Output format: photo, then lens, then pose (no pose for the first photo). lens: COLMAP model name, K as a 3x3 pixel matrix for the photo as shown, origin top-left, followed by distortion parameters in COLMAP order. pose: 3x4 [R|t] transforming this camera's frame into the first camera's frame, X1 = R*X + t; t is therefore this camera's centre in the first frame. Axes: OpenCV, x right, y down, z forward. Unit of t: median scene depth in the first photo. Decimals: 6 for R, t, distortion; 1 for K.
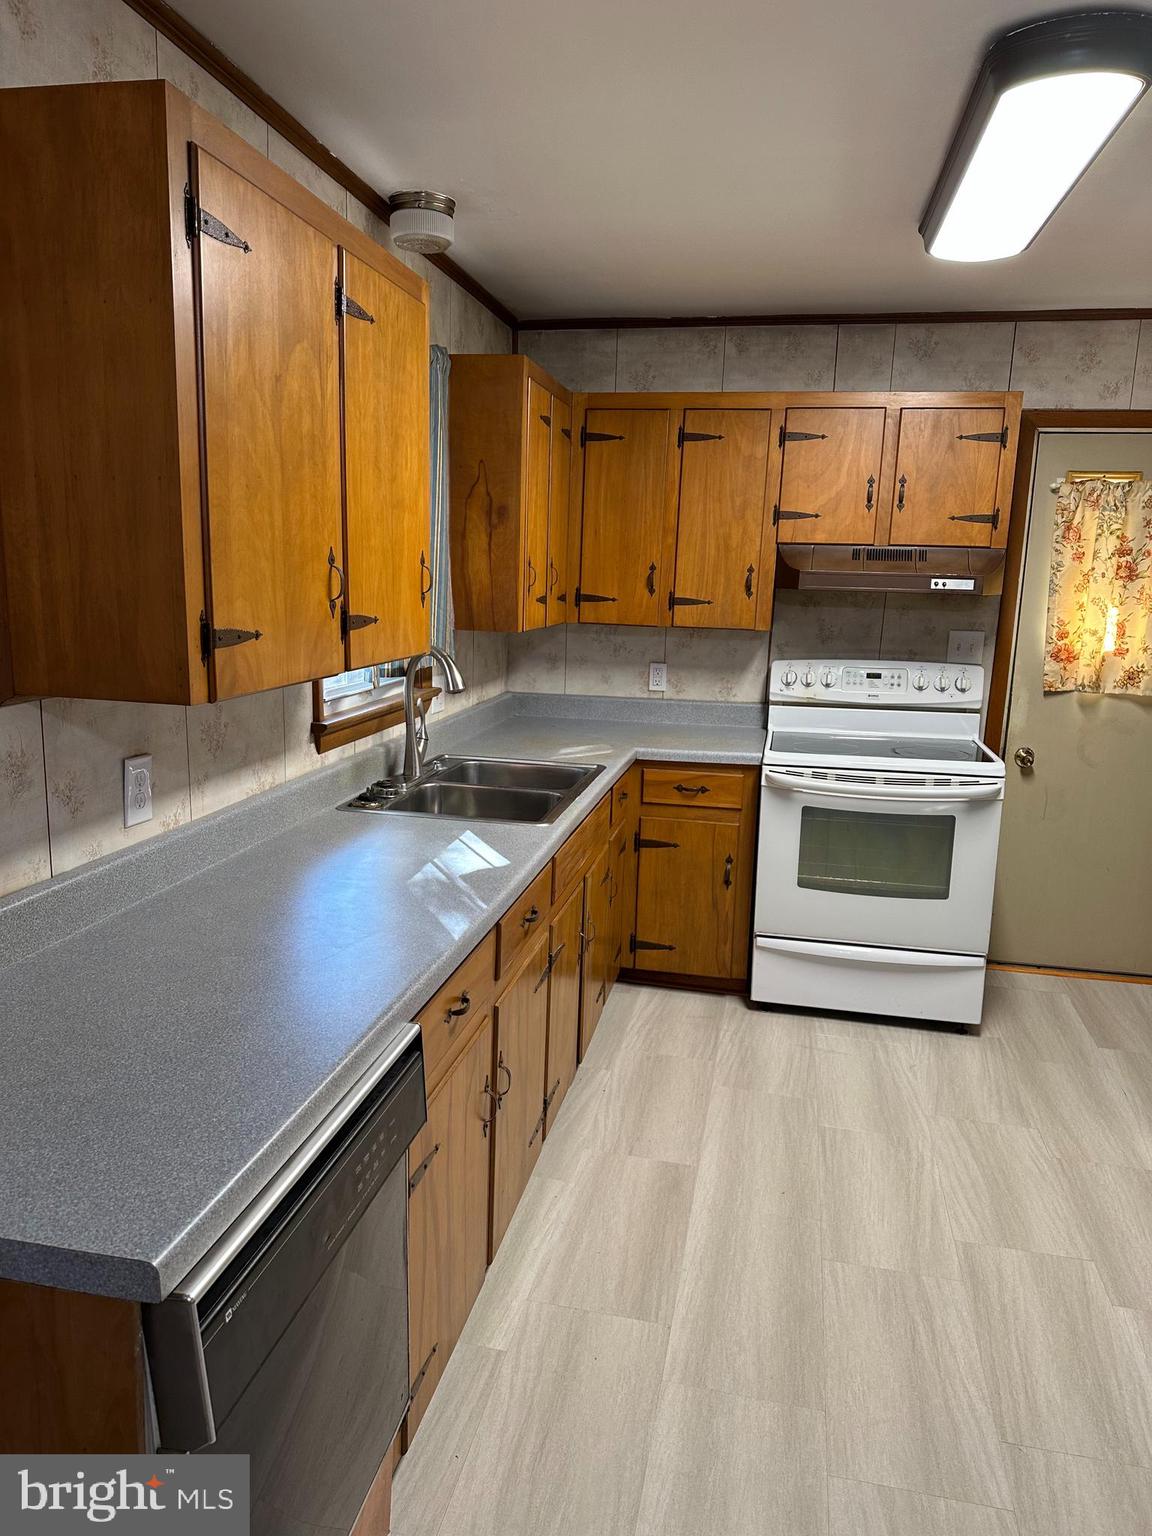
lens RADIAL K [[1076.1, 0, 563.4], [0, 1076.1, 768.0], [0, 0, 1]] dist [0.051194, -0.066322]
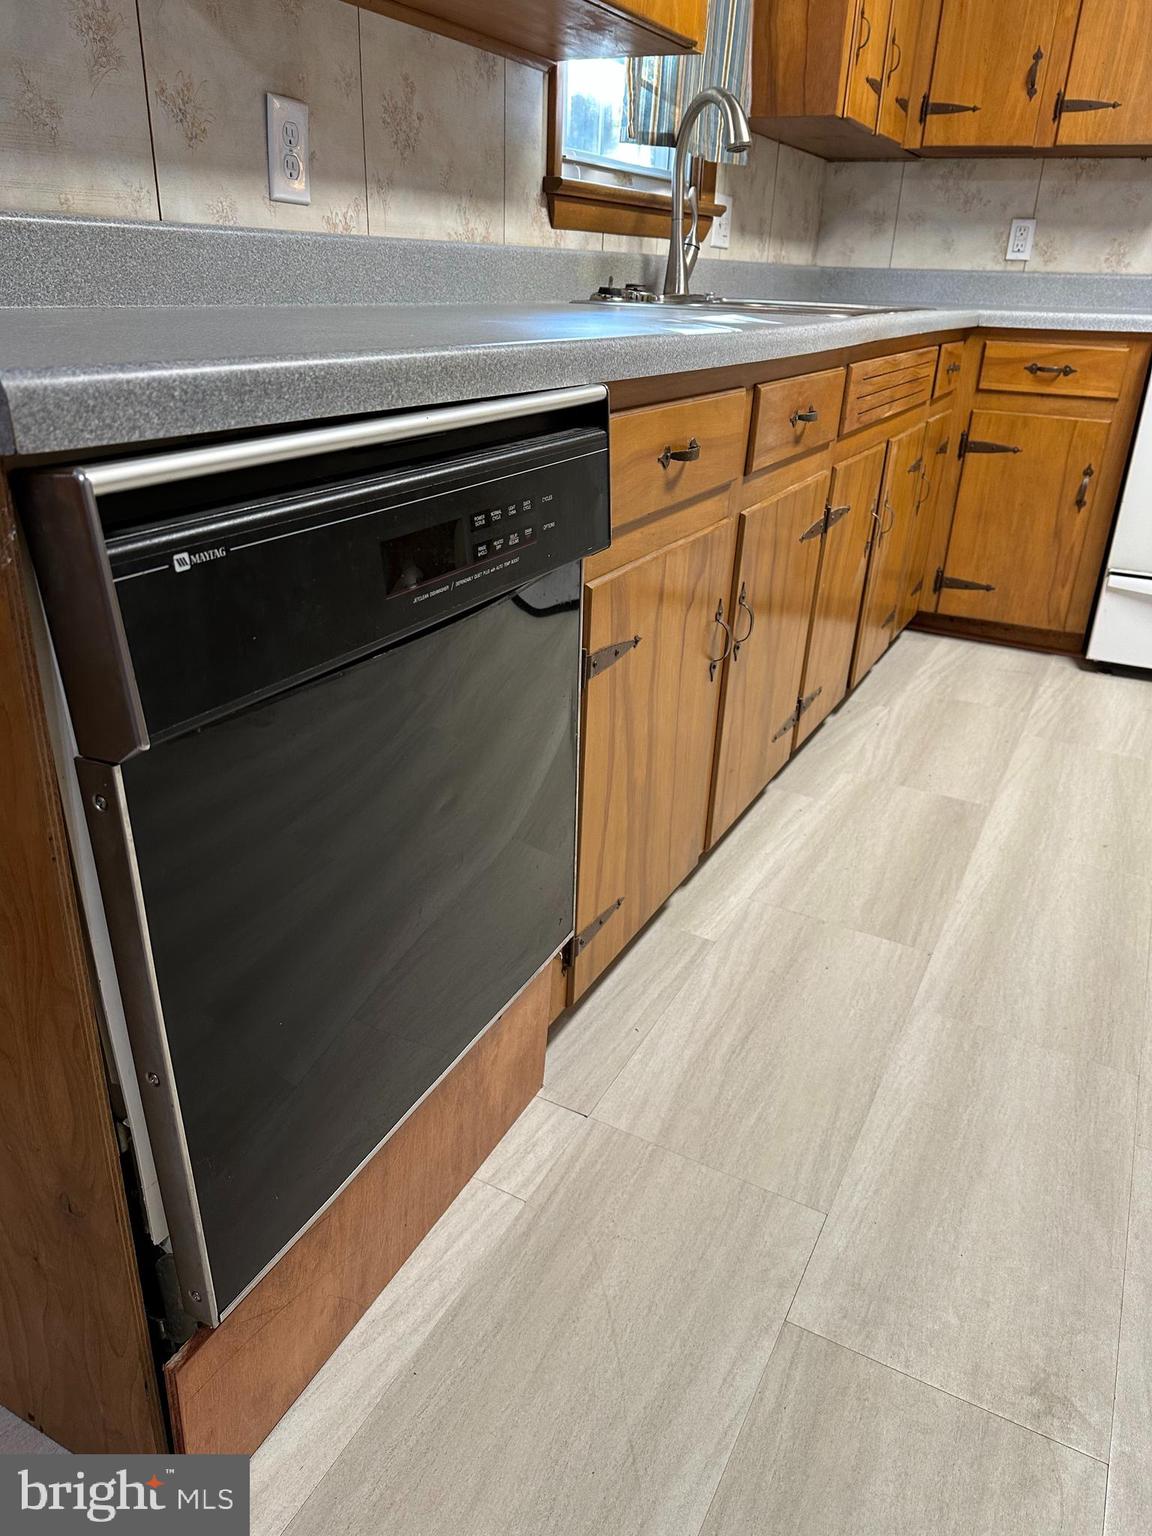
lens RADIAL K [[1076.1, 0, 566.8], [0, 1076.1, 781.7], [0, 0, 1]] dist [0.051194, -0.066322]
pose [[0.962241, 0.115711, -0.246378, 0.019905], [-0.057664, 0.971257, 0.230942, 0.188603], [0.266019, -0.208014, 0.941256, 0.186021]]
